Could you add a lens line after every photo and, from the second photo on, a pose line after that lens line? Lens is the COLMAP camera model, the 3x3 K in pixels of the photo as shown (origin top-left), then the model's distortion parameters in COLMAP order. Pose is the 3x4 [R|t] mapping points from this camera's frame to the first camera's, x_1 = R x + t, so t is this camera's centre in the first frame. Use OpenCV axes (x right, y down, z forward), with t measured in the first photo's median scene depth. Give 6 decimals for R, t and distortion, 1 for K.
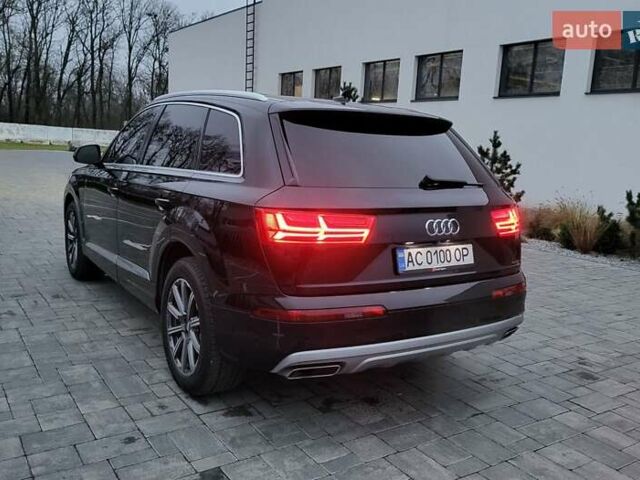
lens RADIAL K [[599.2, 0, 328.4], [0, 599.2, 242.0], [0, 0, 1]] dist [0.031055, -0.010103]
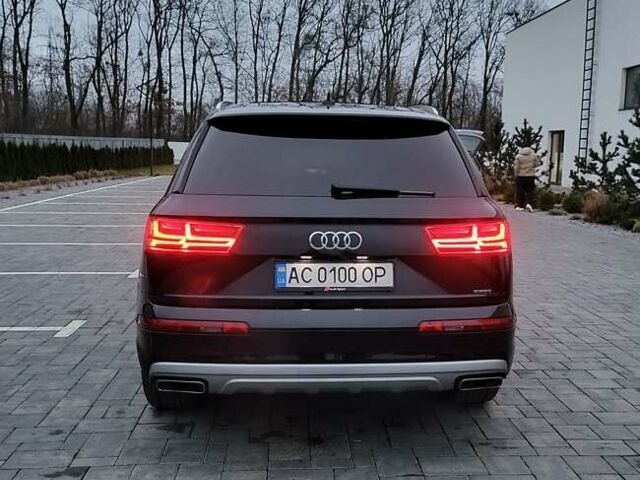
lens RADIAL K [[736.1, 0, 352.8], [0, 736.1, 238.2], [0, 0, 1]] dist [0.049576, -0.036526]
pose [[0.876972, 0.020961, -0.480085, 0.590388], [-0.050698, 0.997508, -0.049059, 0.018716], [0.477860, 0.067363, 0.875849, 0.059725]]
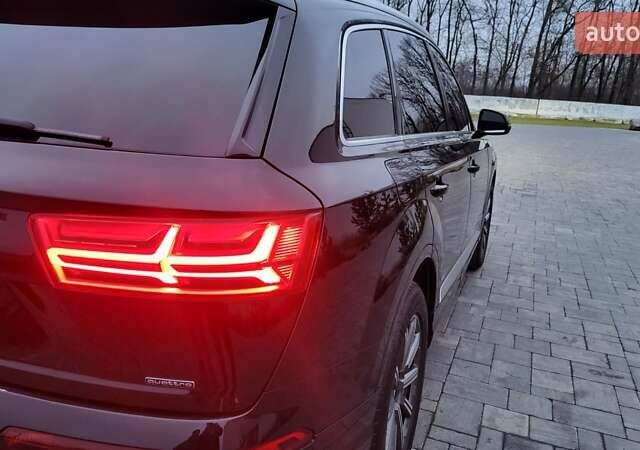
lens RADIAL K [[559.7, 0, 325.5], [0, 559.7, 225.9], [0, 0, 1]] dist [0.038341, -0.014376]
pose [[0.585248, 0.174370, -0.791884, 0.560207], [-0.161044, 0.982145, 0.097244, -0.090510], [0.794701, 0.070617, 0.602879, 0.823912]]
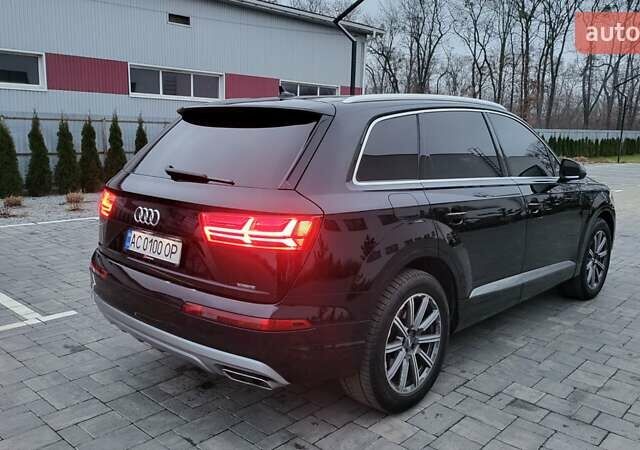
lens RADIAL K [[559.7, 0, 325.5], [0, 559.7, 225.9], [0, 0, 1]] dist [0.038341, -0.014376]
pose [[0.241058, 0.118172, -0.963289, 0.955840], [-0.169050, 0.982498, 0.078225, -0.108267], [0.955674, 0.143987, 0.256816, 0.850389]]
